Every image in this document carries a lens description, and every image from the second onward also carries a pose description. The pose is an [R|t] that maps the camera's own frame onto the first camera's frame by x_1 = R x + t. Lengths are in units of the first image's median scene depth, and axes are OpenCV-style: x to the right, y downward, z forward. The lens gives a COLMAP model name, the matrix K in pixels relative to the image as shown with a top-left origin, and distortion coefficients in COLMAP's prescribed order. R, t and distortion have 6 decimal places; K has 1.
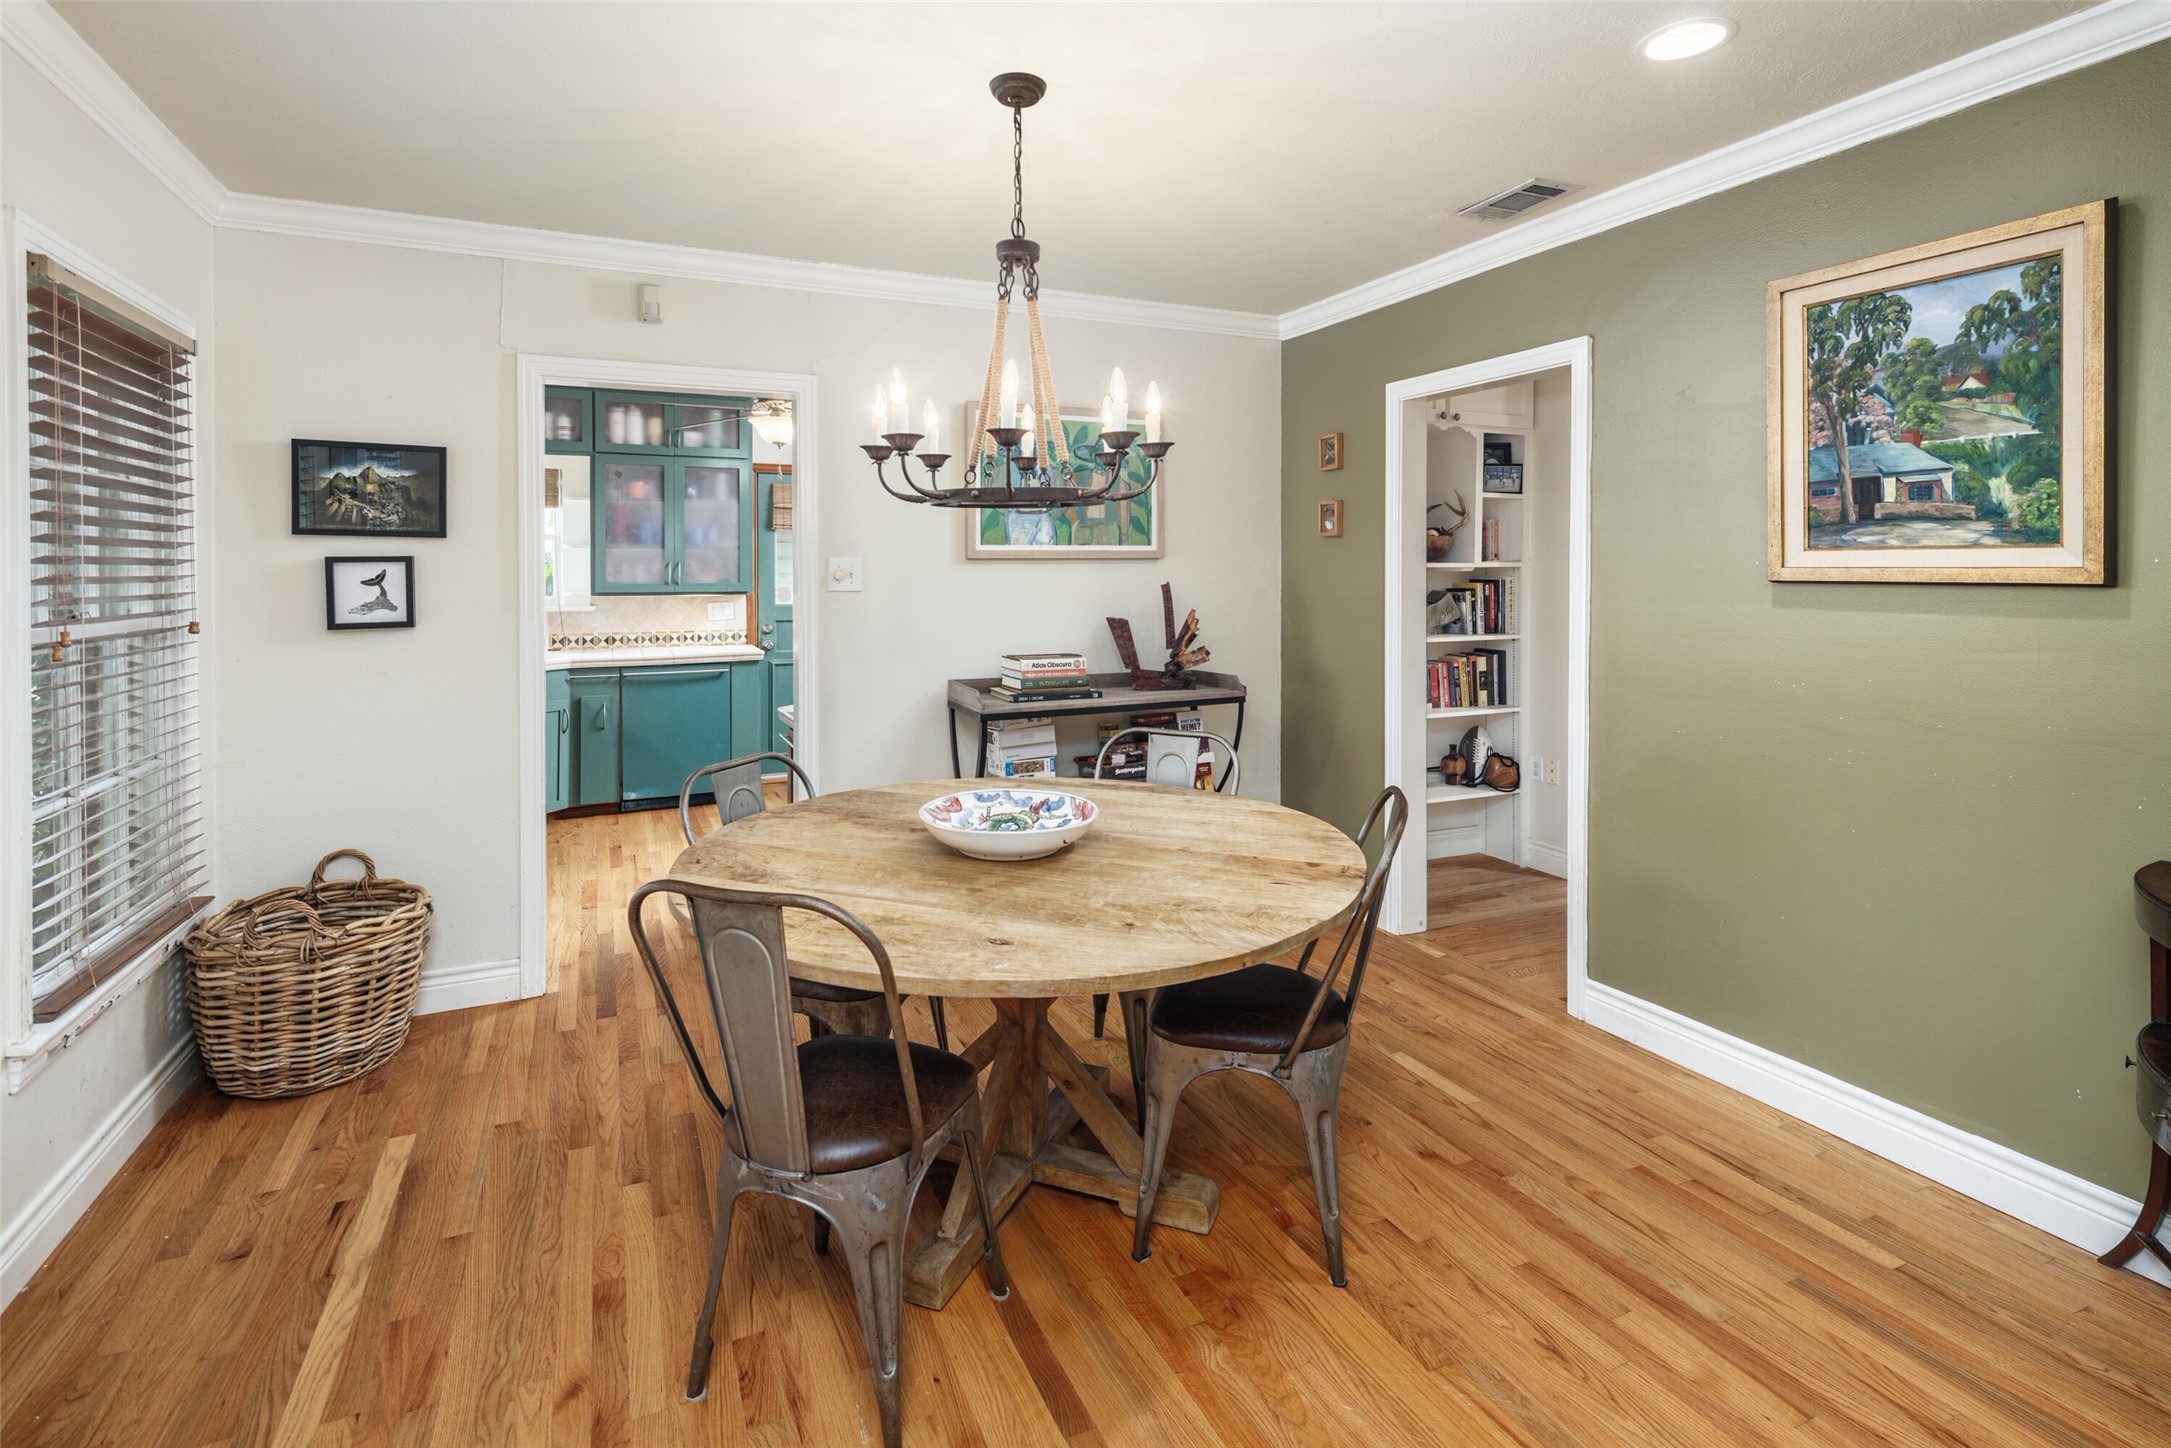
lens RADIAL K [[1041.5, 0, 1081.5], [0, 1041.5, 726.9], [0, 0, 1]] dist [0.019070, -0.004103]
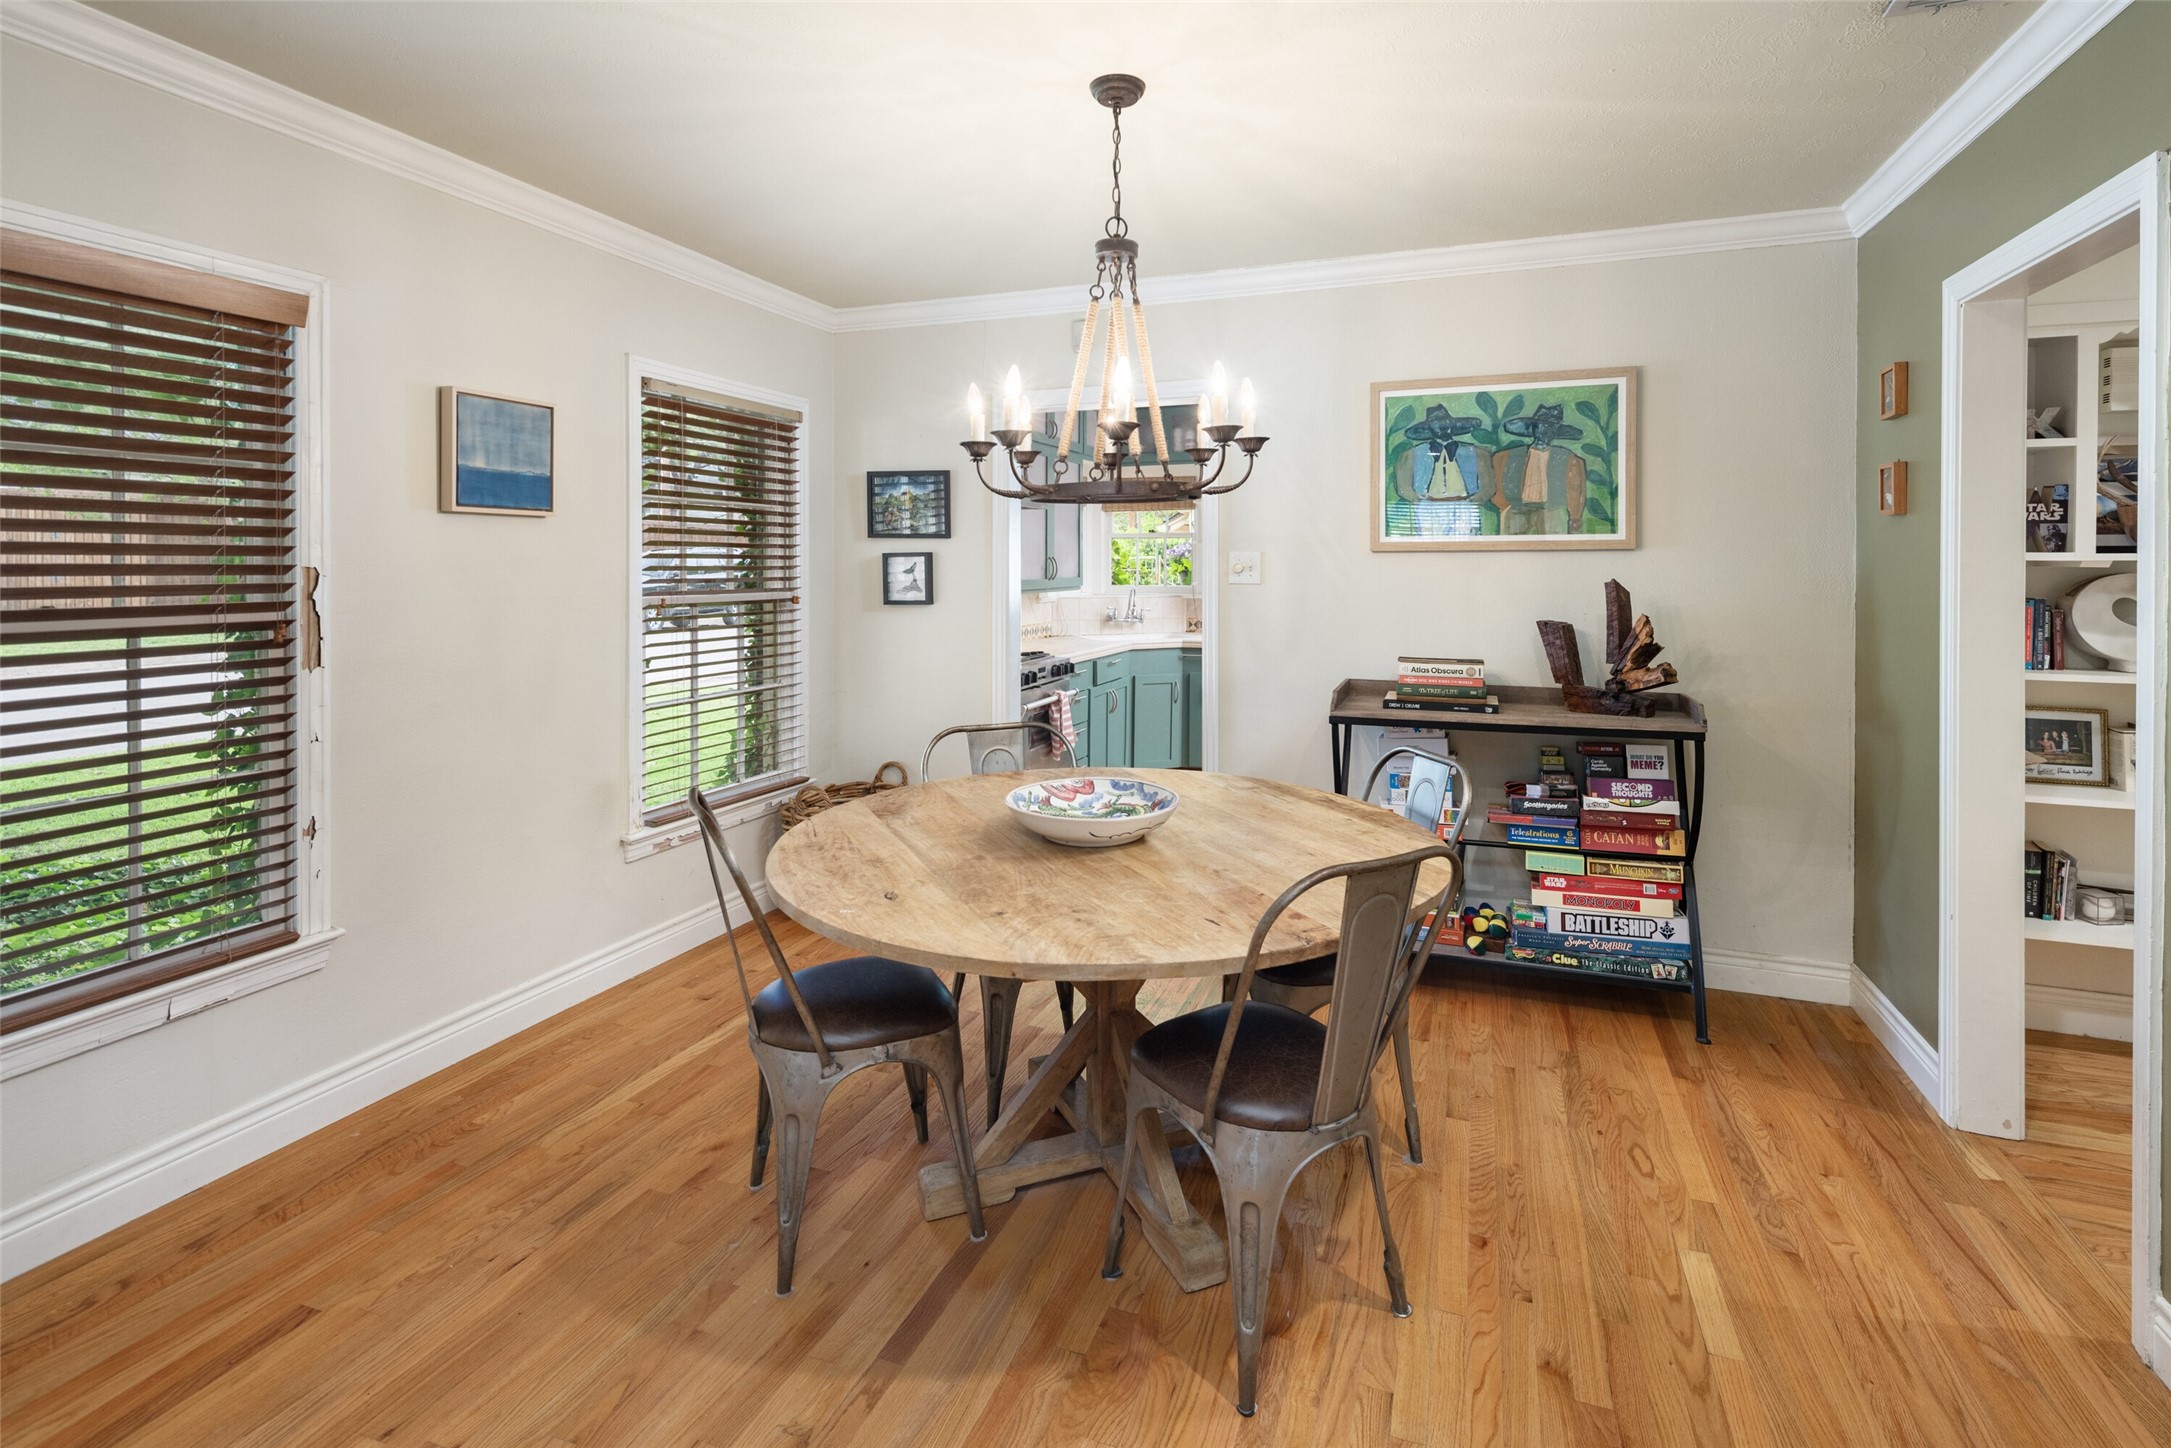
lens RADIAL K [[1041.5, 0, 1084.0], [0, 1041.5, 717.5], [0, 0, 1]] dist [0.019070, -0.004103]
pose [[0.707700, 0.107790, -0.698242, 0.537252], [-0.109840, 0.993063, 0.041974, -0.033897], [0.697922, 0.046990, 0.714630, 0.220049]]
